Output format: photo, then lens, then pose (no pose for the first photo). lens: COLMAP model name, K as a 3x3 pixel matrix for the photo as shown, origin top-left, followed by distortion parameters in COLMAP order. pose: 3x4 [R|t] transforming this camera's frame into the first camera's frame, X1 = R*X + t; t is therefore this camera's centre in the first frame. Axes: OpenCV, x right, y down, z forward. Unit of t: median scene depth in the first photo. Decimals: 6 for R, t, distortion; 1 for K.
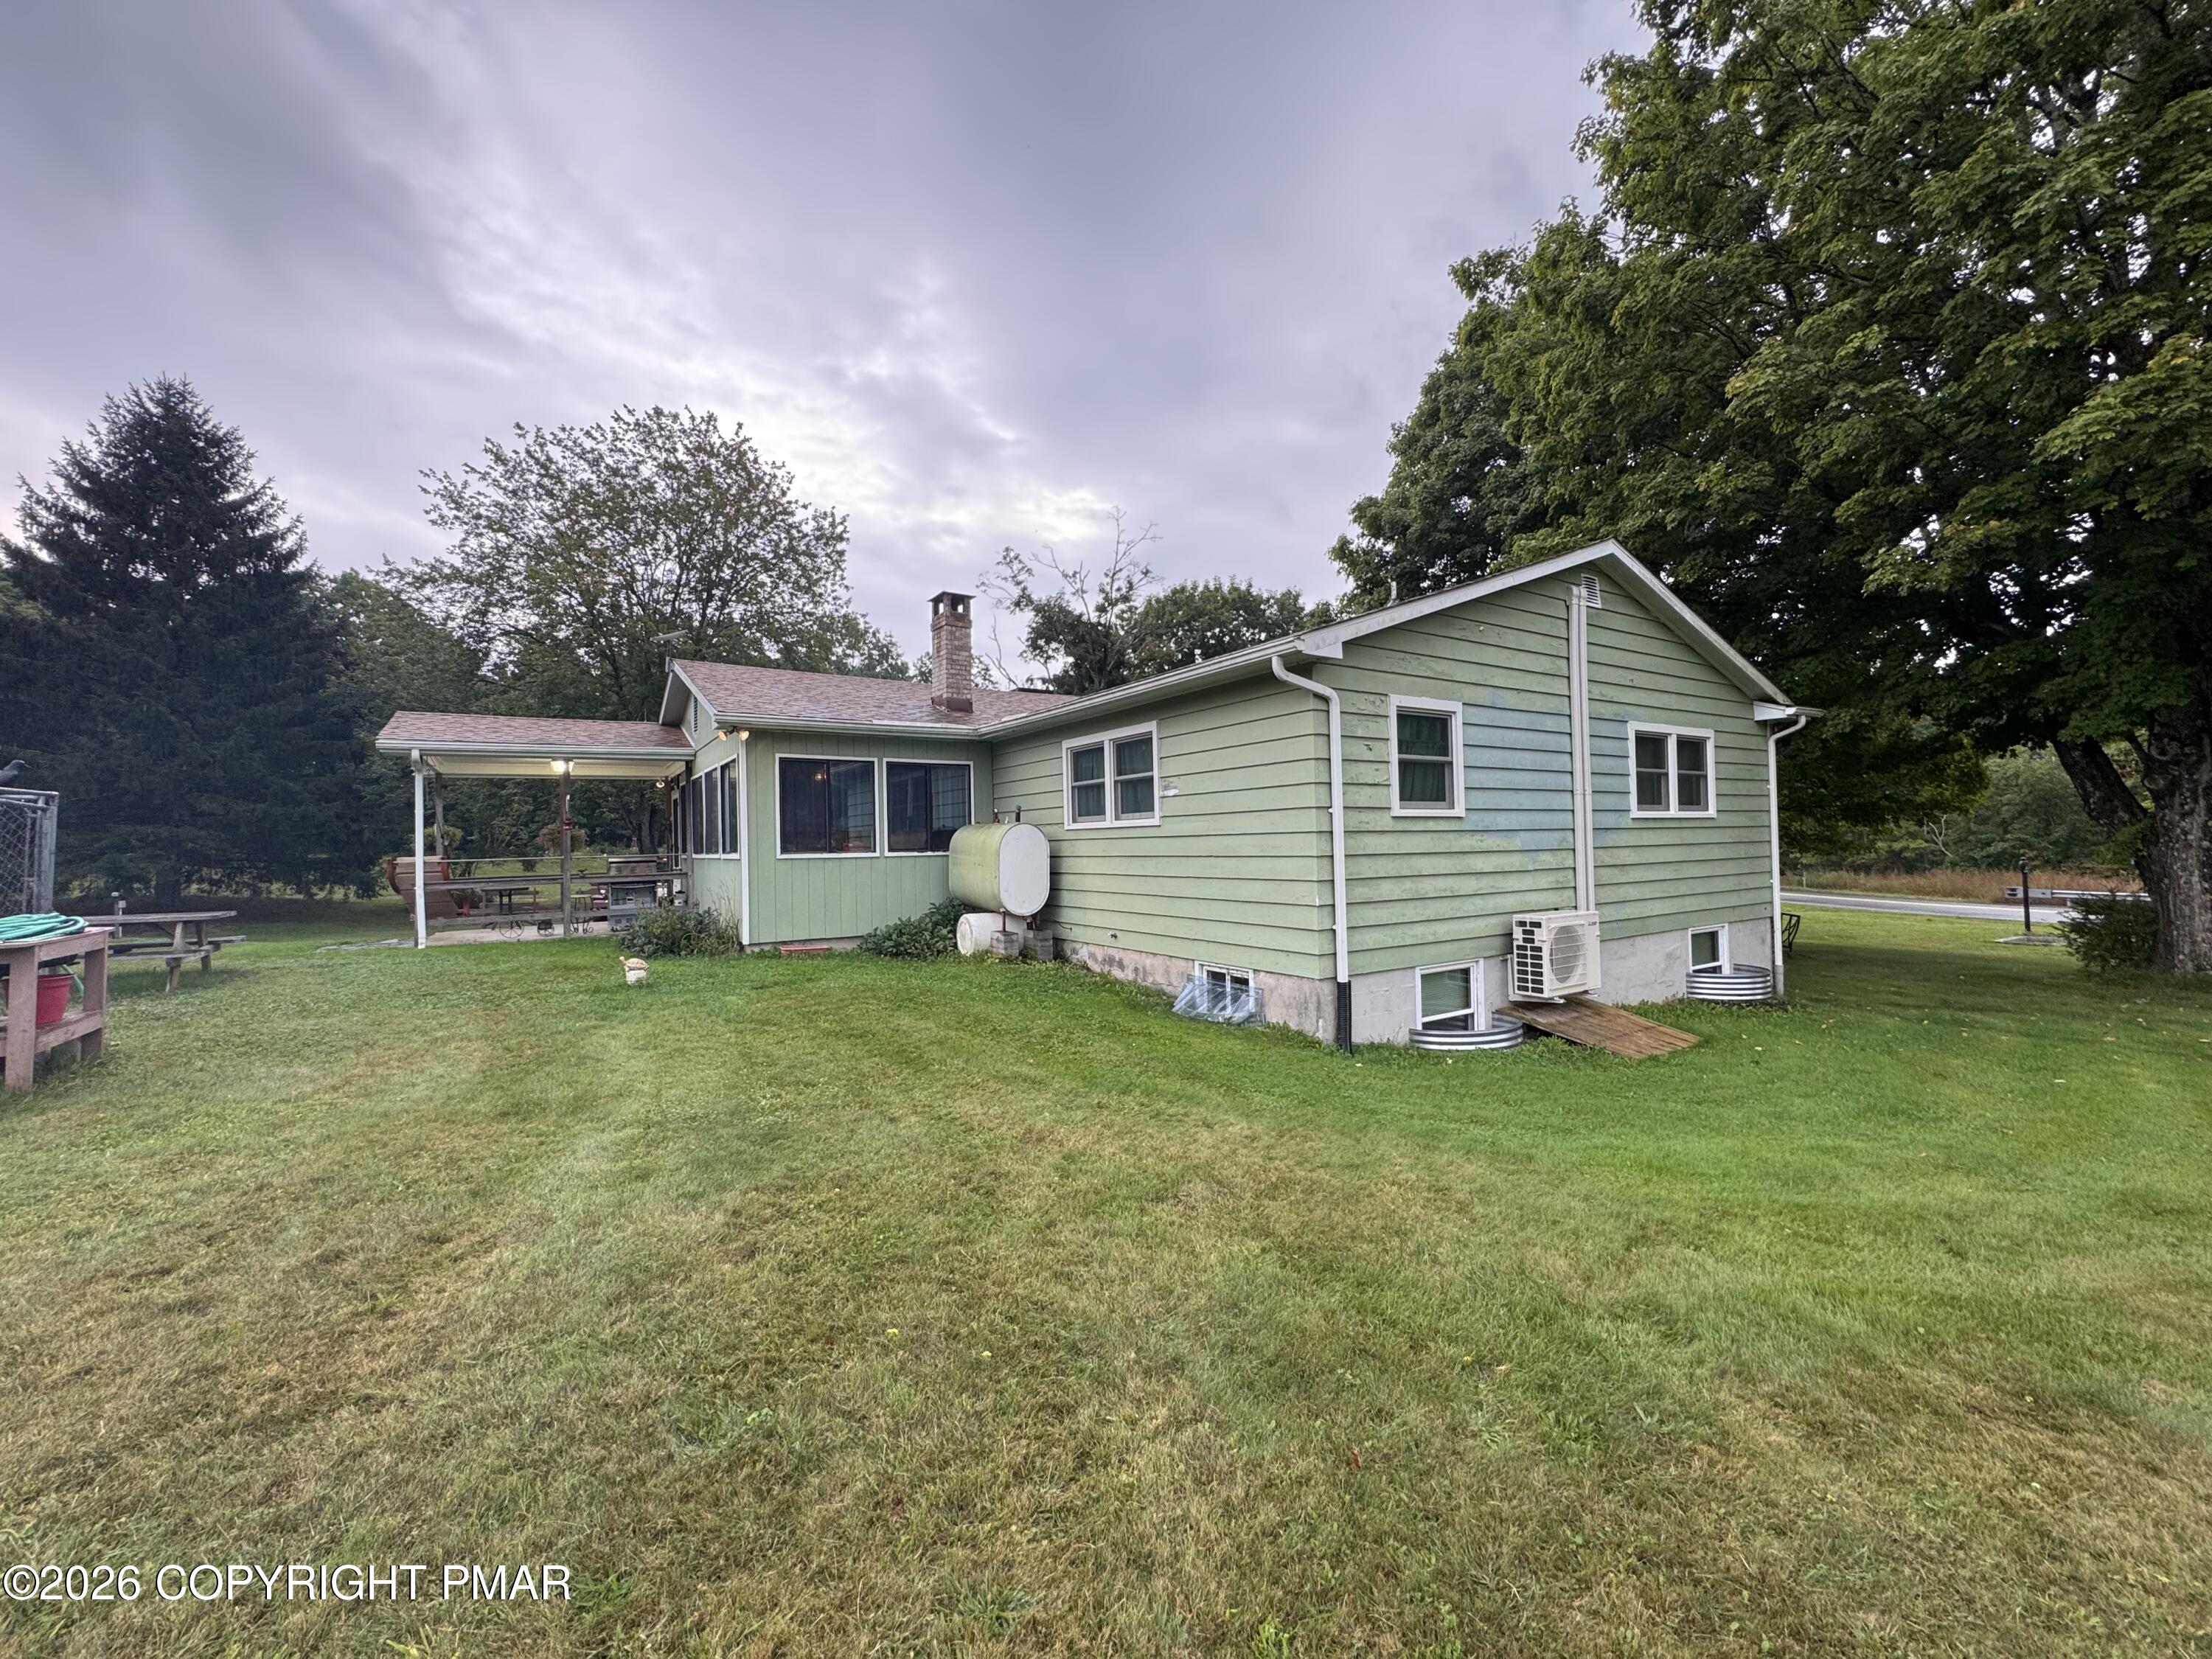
lens RADIAL K [[880.4, 0, 1105.7], [0, 880.4, 828.4], [0, 0, 1]] dist [-0.002652, 0.000755]
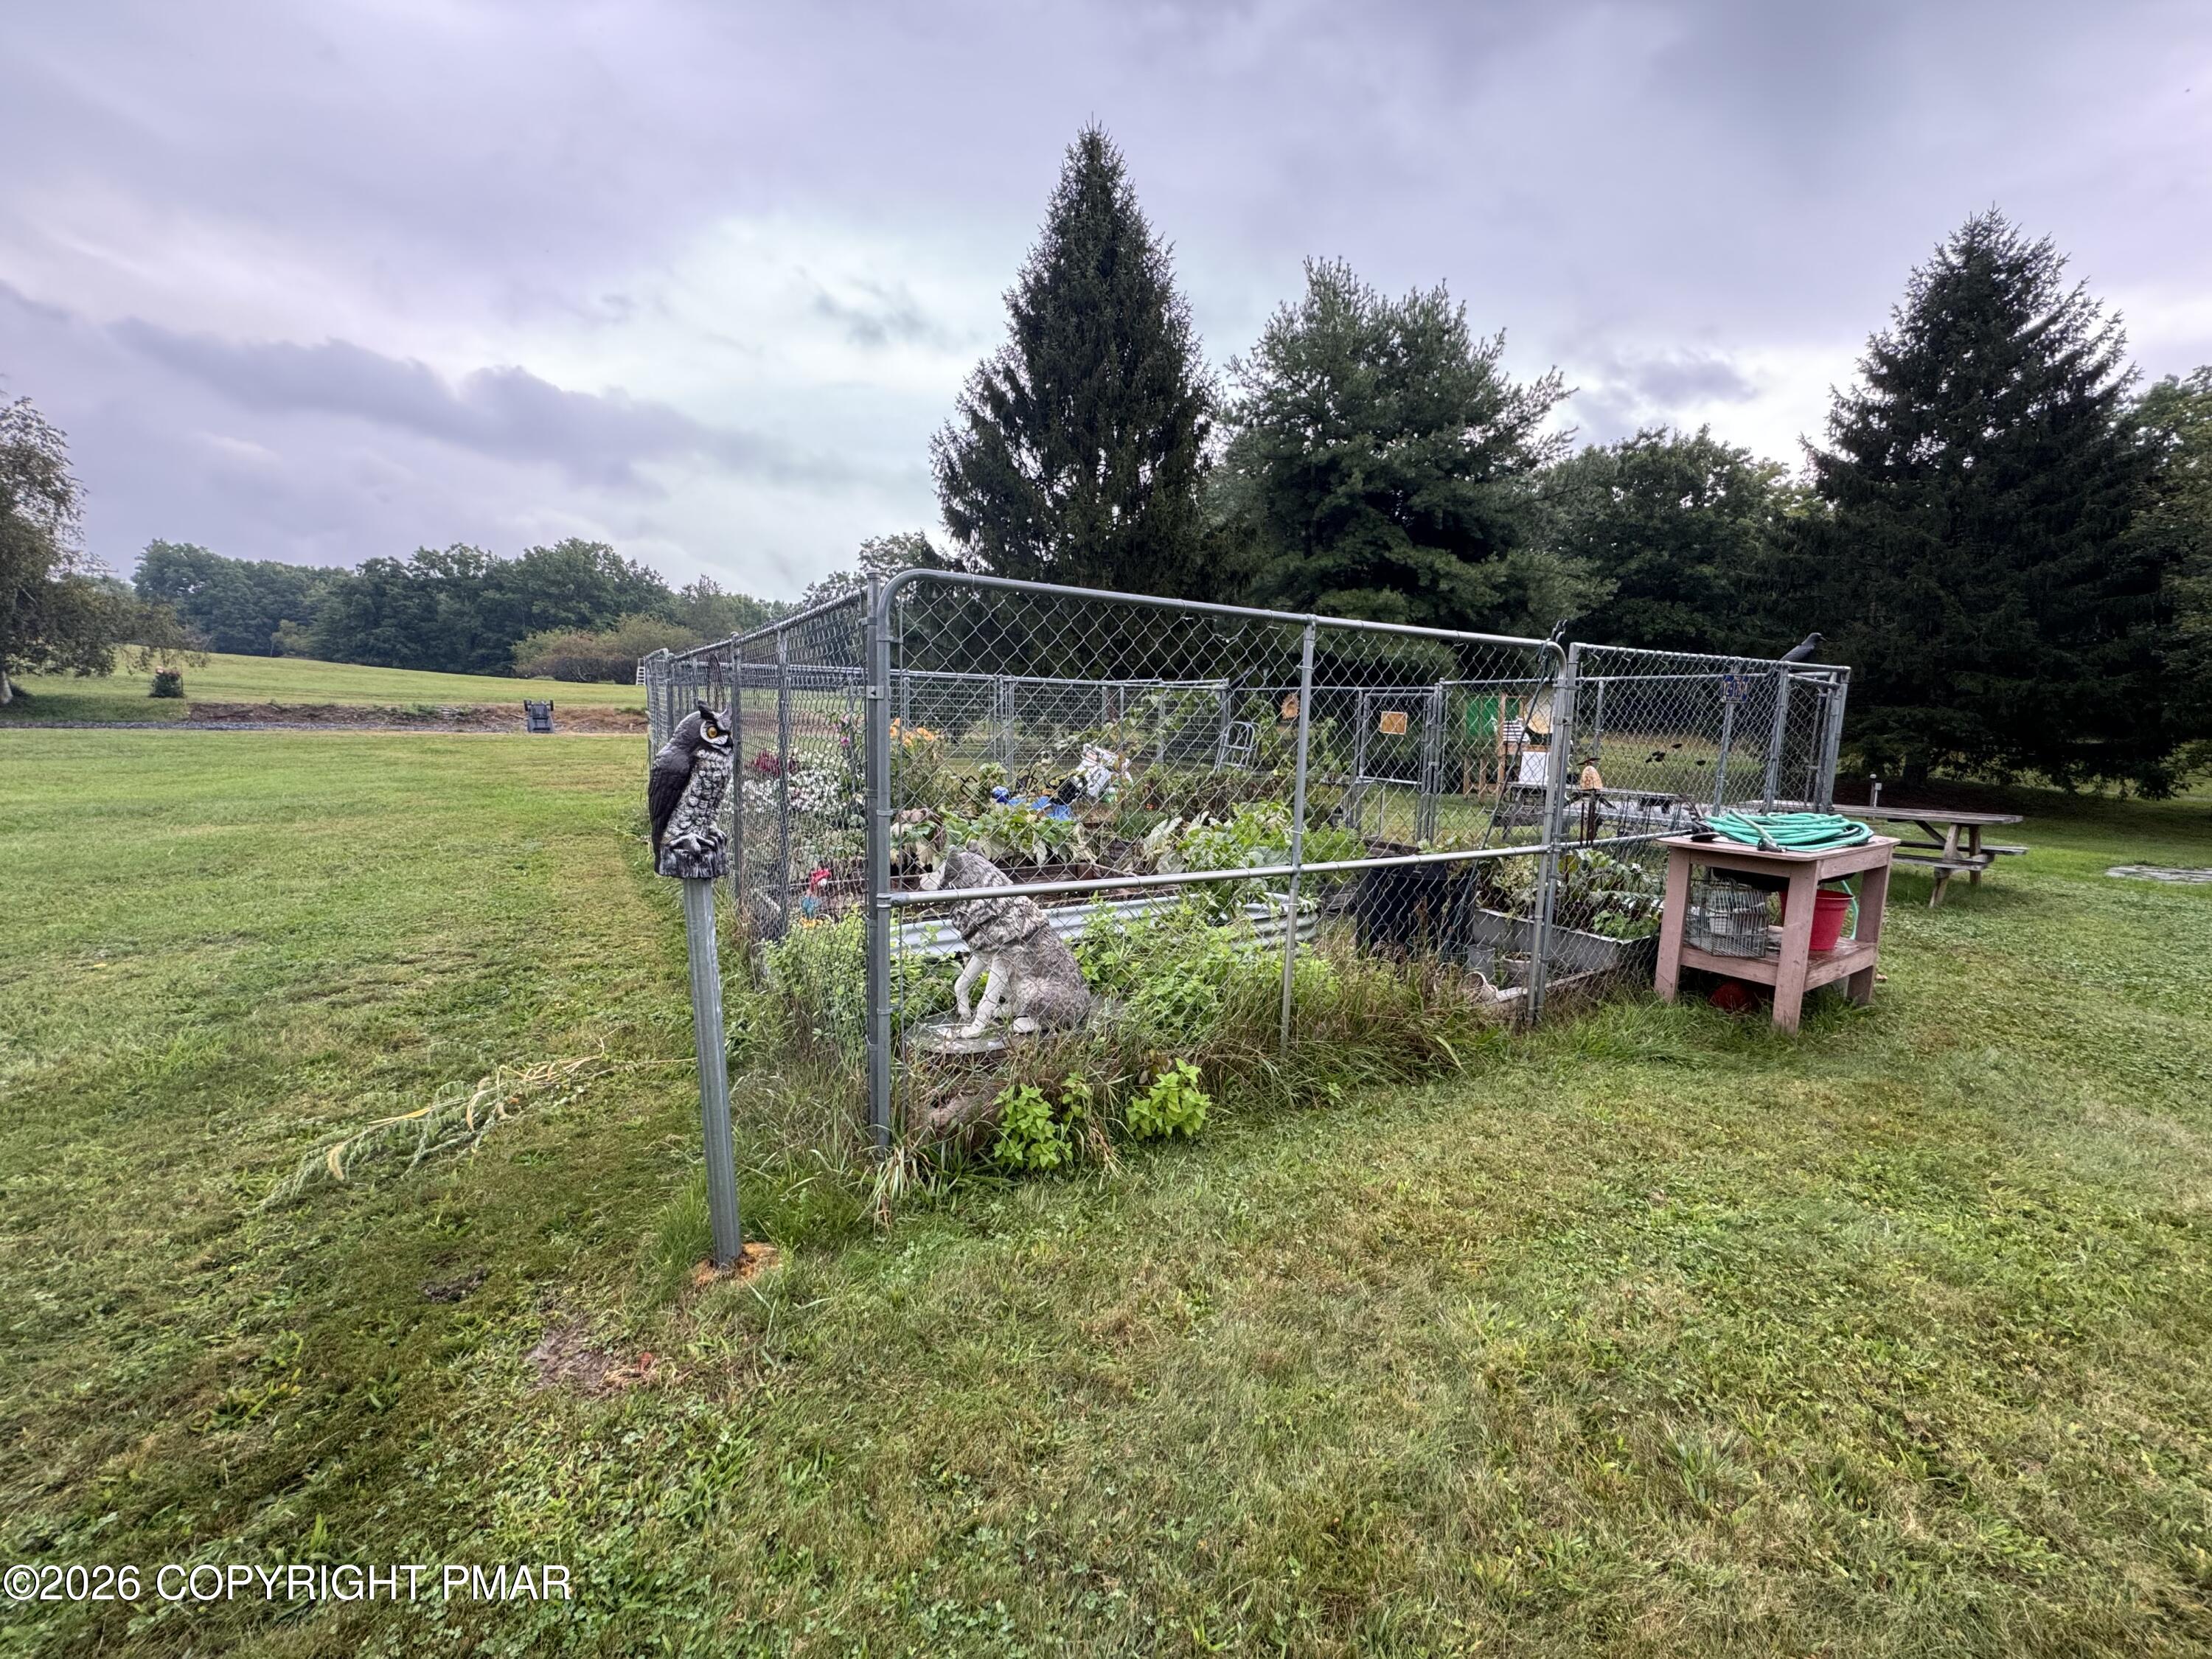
lens RADIAL K [[880.4, 0, 1104.4], [0, 880.4, 828.0], [0, 0, 1]] dist [-0.002652, 0.000755]
pose [[0.014956, 0.125539, -0.991976, -0.088464], [0.008766, 0.992032, 0.125679, 0.000133], [0.999850, -0.010575, 0.013736, 0.068951]]
